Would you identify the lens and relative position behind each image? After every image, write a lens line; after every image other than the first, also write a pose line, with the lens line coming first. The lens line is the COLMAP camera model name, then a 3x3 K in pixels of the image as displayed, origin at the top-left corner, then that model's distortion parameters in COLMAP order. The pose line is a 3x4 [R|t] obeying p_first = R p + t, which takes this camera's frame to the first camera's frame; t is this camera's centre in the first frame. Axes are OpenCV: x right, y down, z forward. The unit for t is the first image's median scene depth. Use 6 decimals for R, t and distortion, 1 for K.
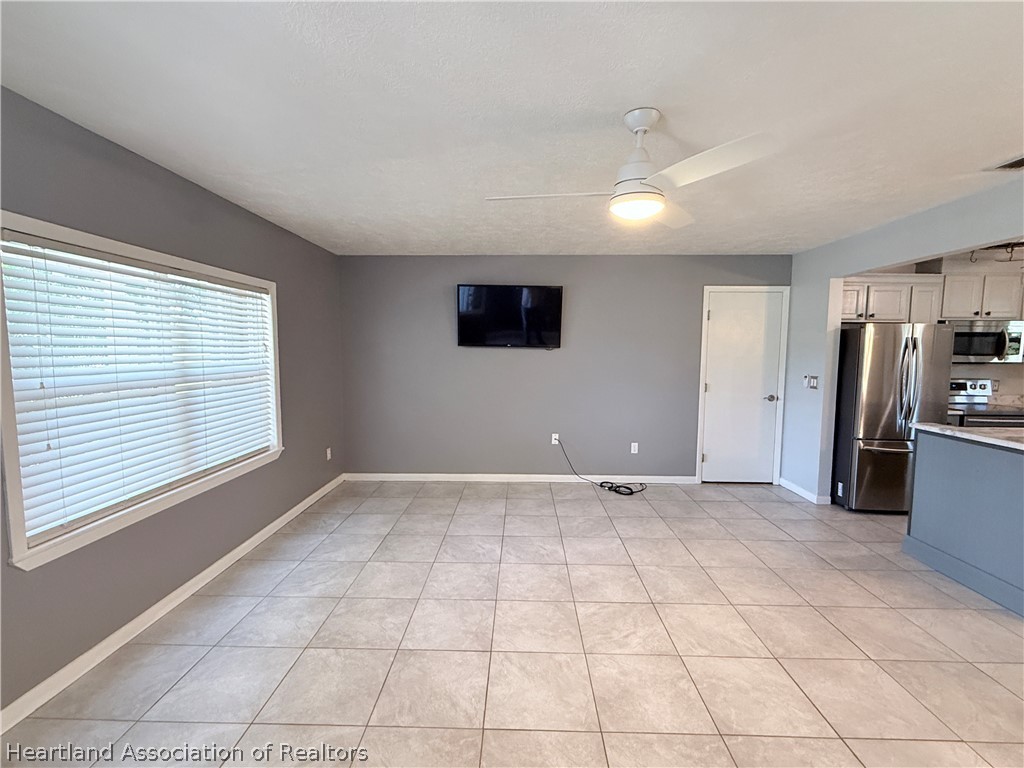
lens RADIAL K [[456.4, 0, 509.0], [0, 456.4, 387.4], [0, 0, 1]] dist [-0.005564, 0.000443]
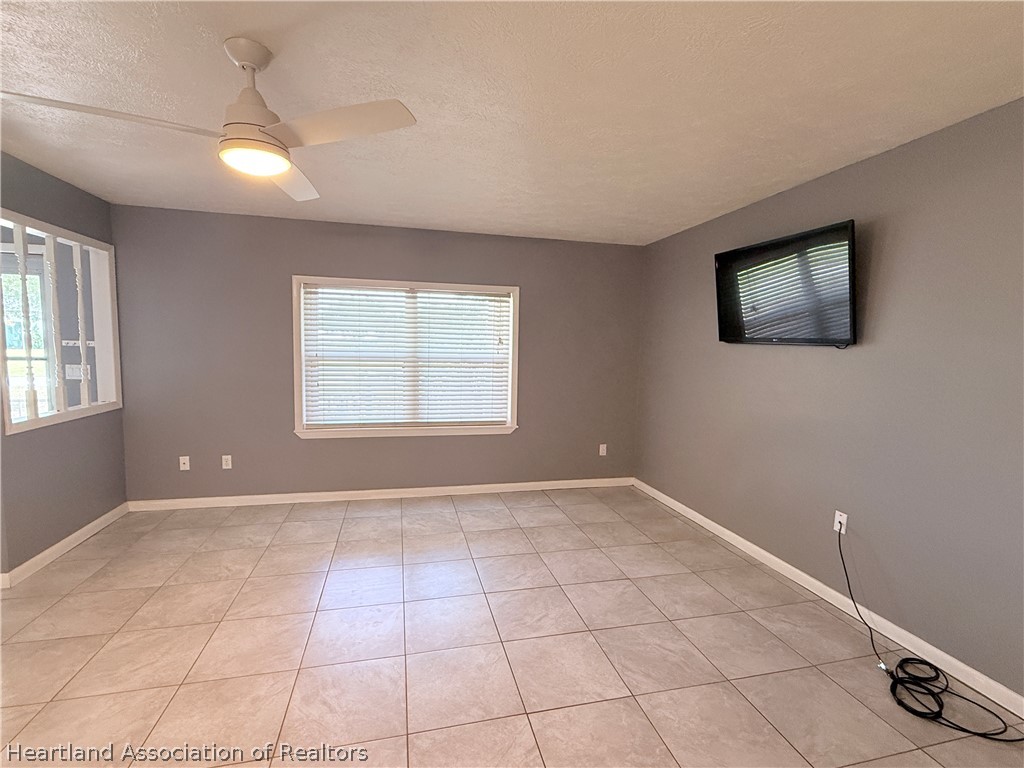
lens RADIAL K [[479.2, 0, 527.2], [0, 479.2, 385.2], [0, 0, 1]] dist [0.000291, -0.001806]
pose [[0.265449, 0.084035, -0.960456, 0.668676], [-0.104573, 0.992826, 0.057966, -0.045841], [0.958437, 0.085051, 0.272332, 0.652879]]
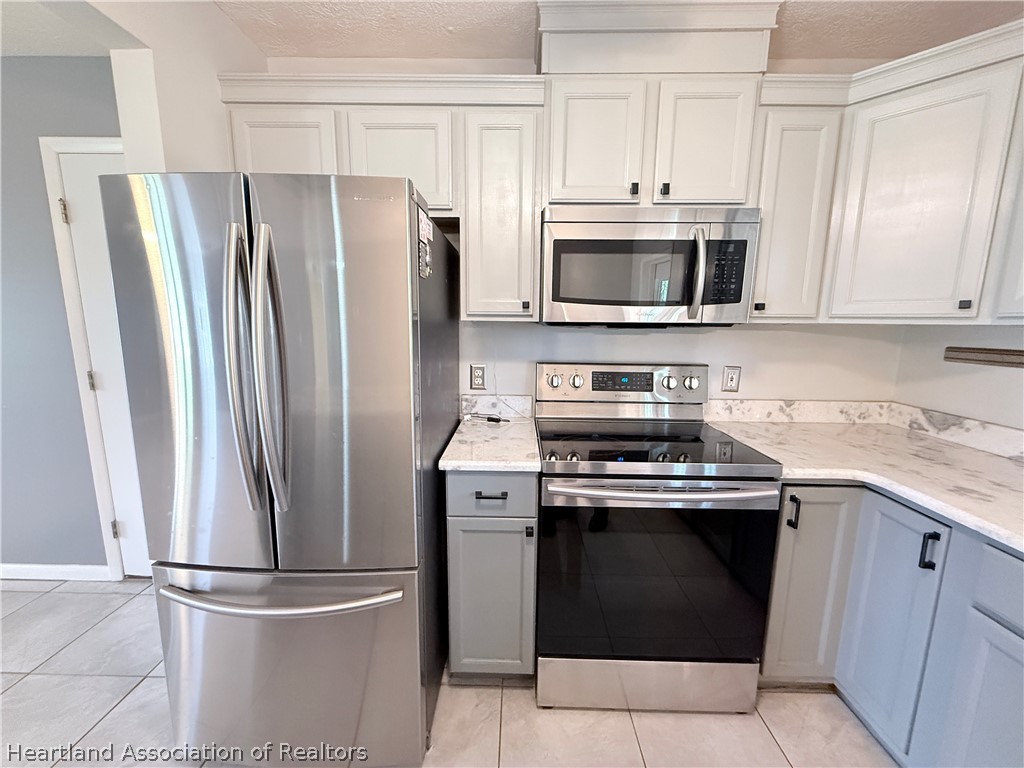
lens RADIAL K [[407.2, 0, 515.5], [0, 407.2, 385.7], [0, 0, 1]] dist [0.001248, 0.000253]
pose [[0.999871, 0.005217, 0.015181, 1.069741], [-0.006238, 0.997664, 0.068022, -0.028567], [-0.014790, -0.068108, 0.997568, 0.759689]]
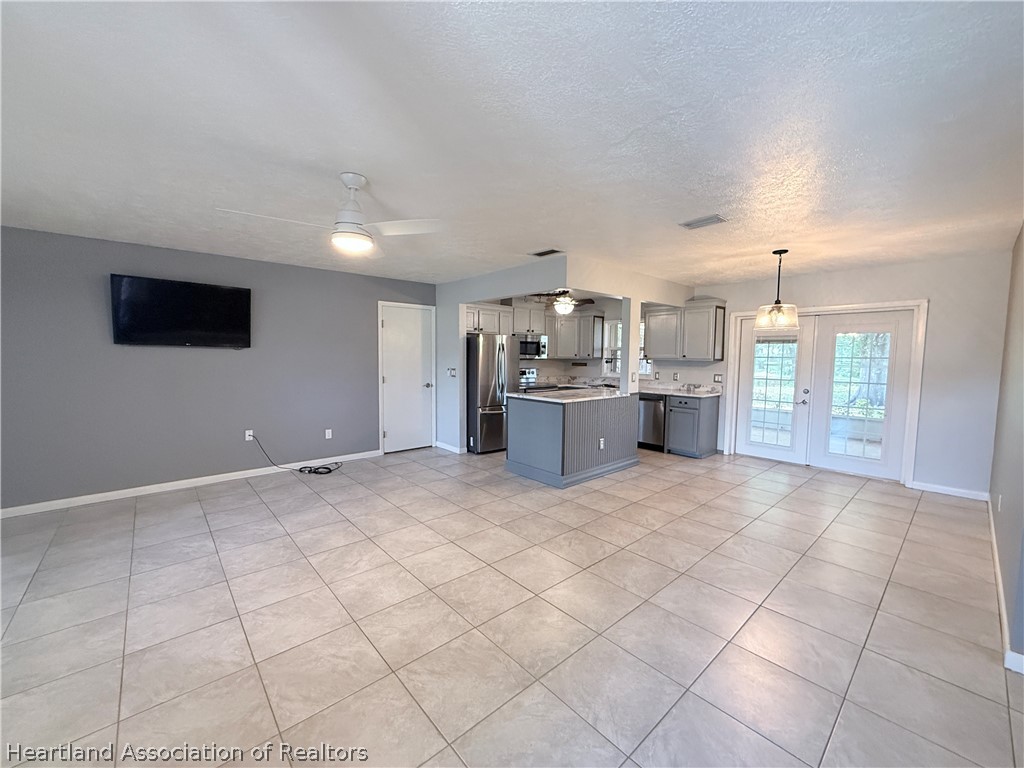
lens RADIAL K [[407.2, 0, 509.4], [0, 407.2, 386.3], [0, 0, 1]] dist [0.001248, 0.000253]
pose [[0.730214, -0.051512, 0.681274, -0.119685], [0.054046, 0.998384, 0.017561, 0.022647], [-0.681077, 0.023997, 0.731818, -0.110229]]
